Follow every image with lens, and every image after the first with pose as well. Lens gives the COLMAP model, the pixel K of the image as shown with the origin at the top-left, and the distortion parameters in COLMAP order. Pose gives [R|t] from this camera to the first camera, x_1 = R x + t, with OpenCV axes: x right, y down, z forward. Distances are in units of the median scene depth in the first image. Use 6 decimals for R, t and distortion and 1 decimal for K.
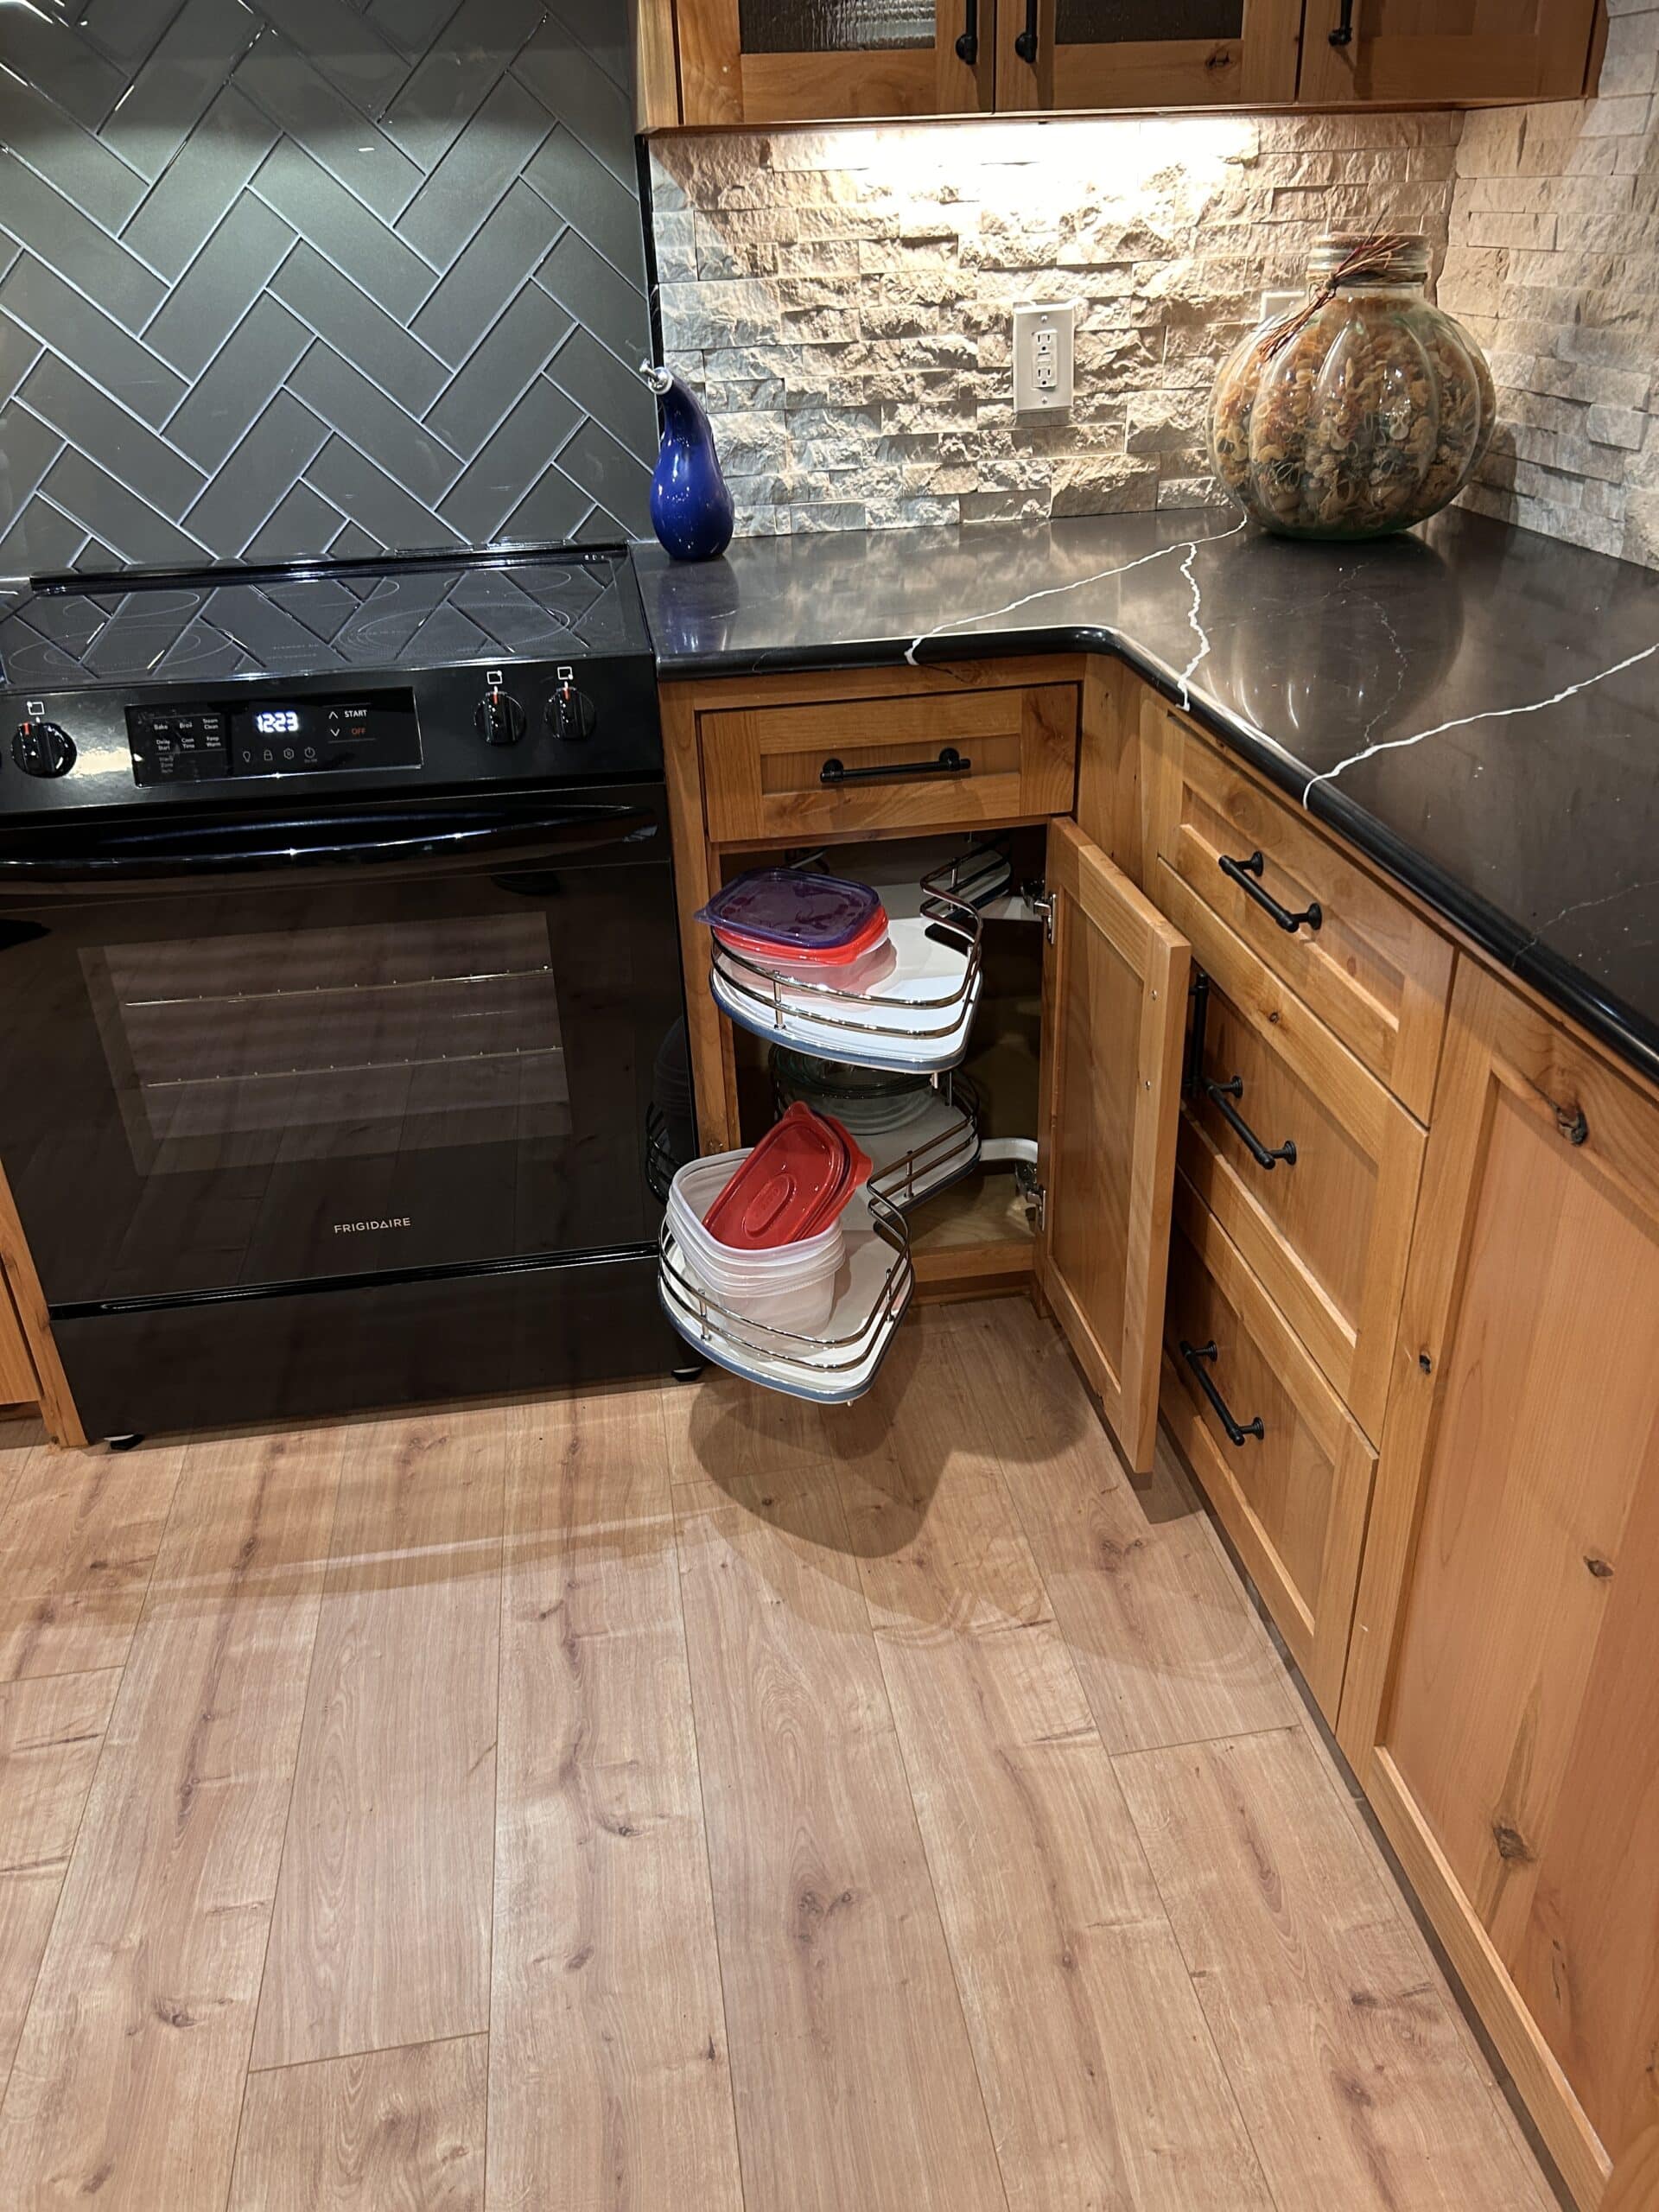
lens RADIAL K [[1672.3, 0, 826.8], [0, 1672.3, 1116.7], [0, 0, 1]] dist [0.032277, -0.035976]
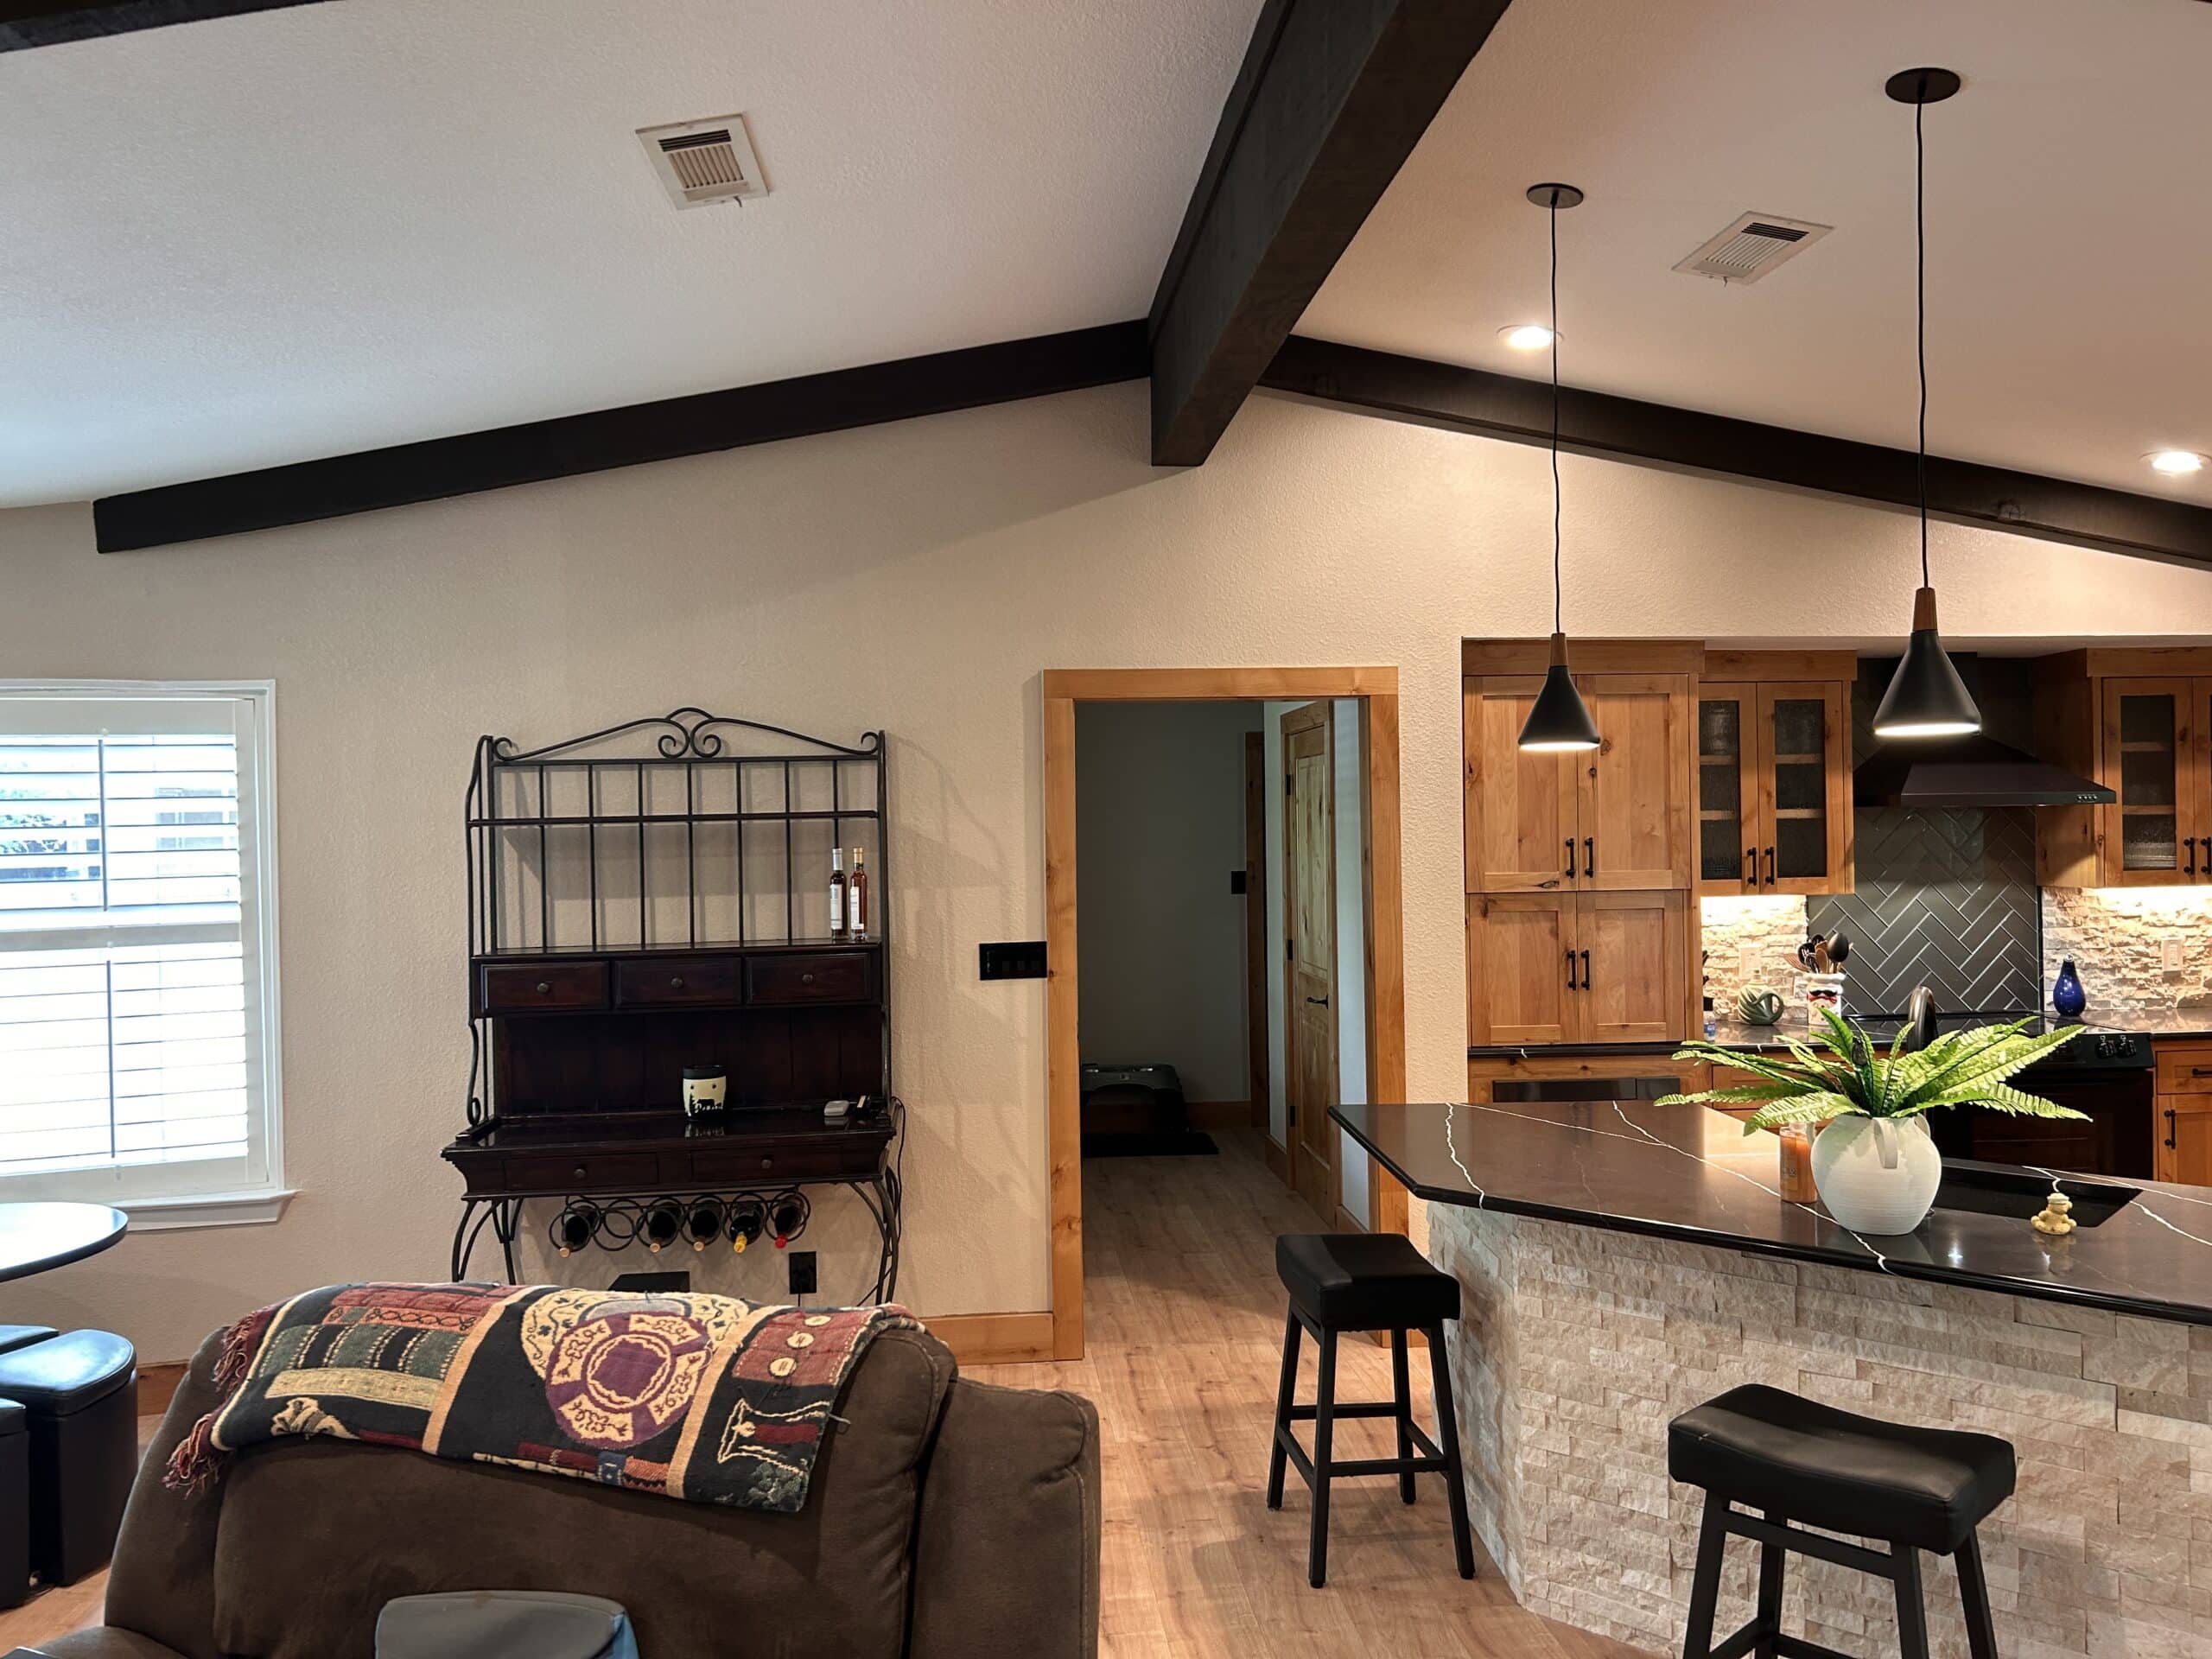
lens RADIAL K [[1672.3, 0, 1101.0], [0, 1672.3, 818.1], [0, 0, 1]] dist [0.032277, -0.035976]
pose [[0.997717, 0.015886, -0.065646, -1.581776], [-0.045758, 0.873889, -0.483968, 0.854971], [0.049679, 0.485867, 0.872620, -1.783658]]
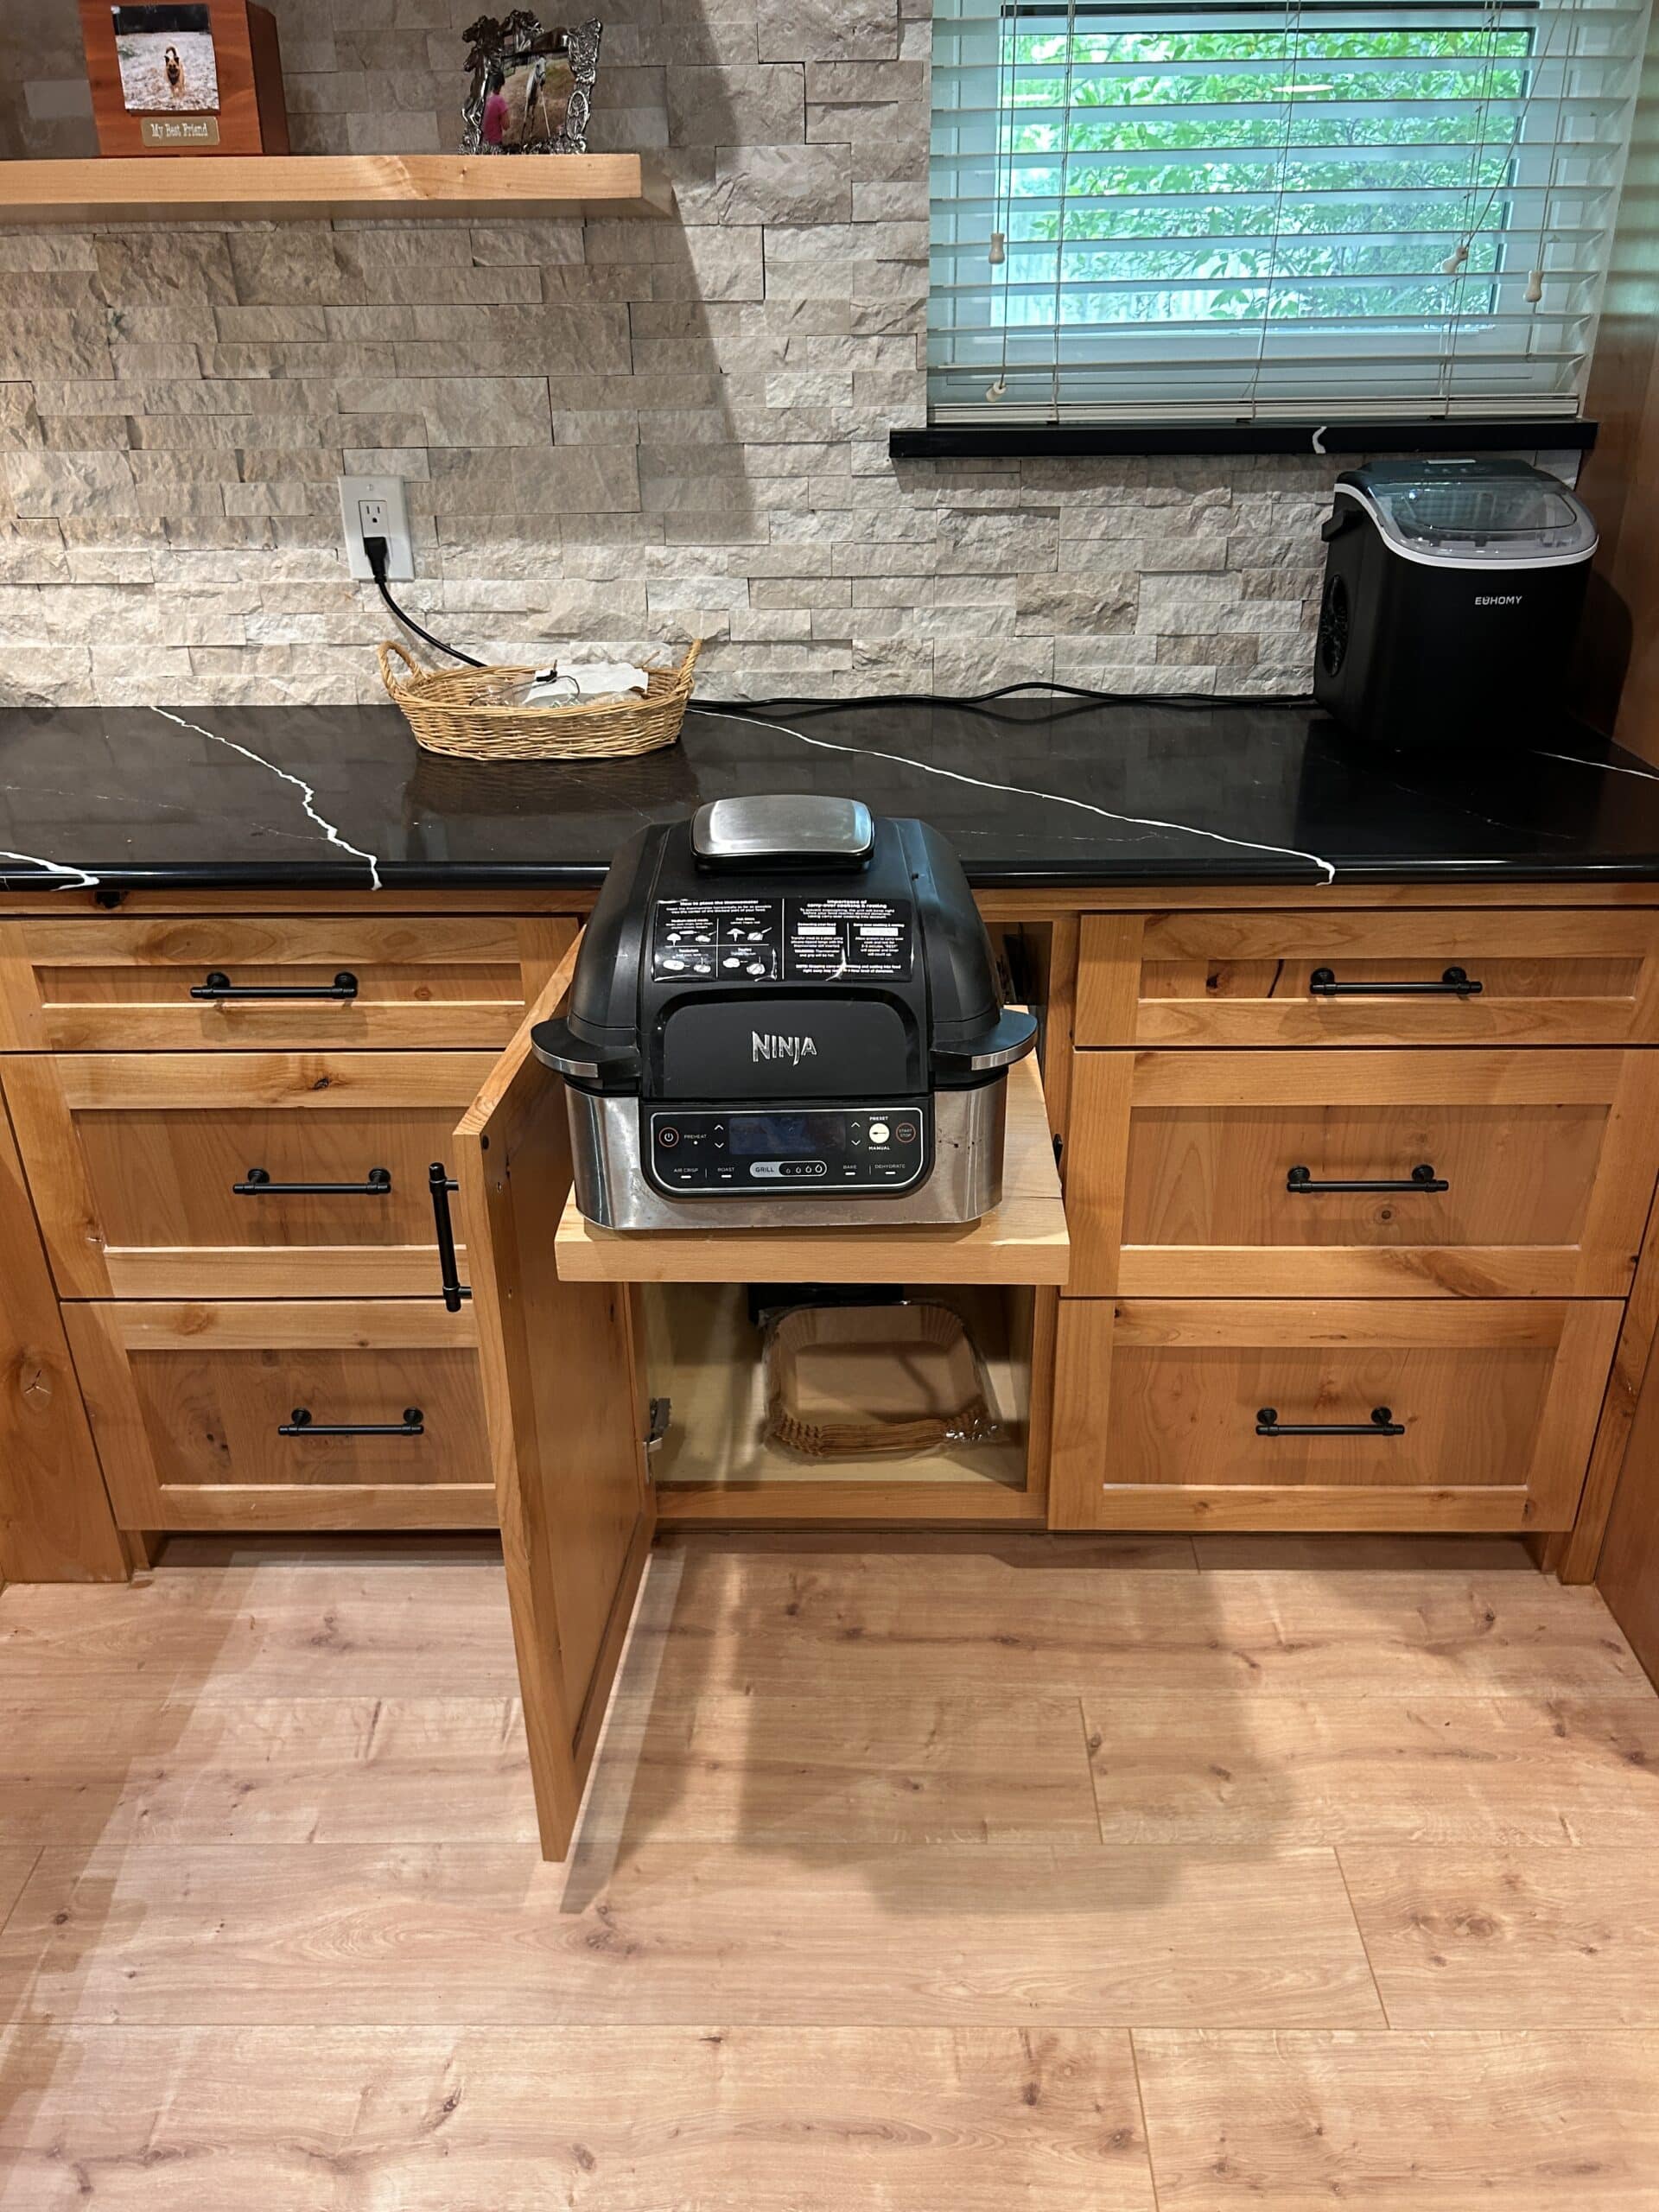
lens RADIAL K [[1672.3, 0, 824.6], [0, 1672.3, 1113.1], [0, 0, 1]] dist [0.032277, -0.035976]
pose [[0.172718, -0.416319, 0.892663, -0.511724], [0.483136, 0.825577, 0.291551, -0.150189], [-0.858340, 0.380922, 0.343730, 0.214141]]
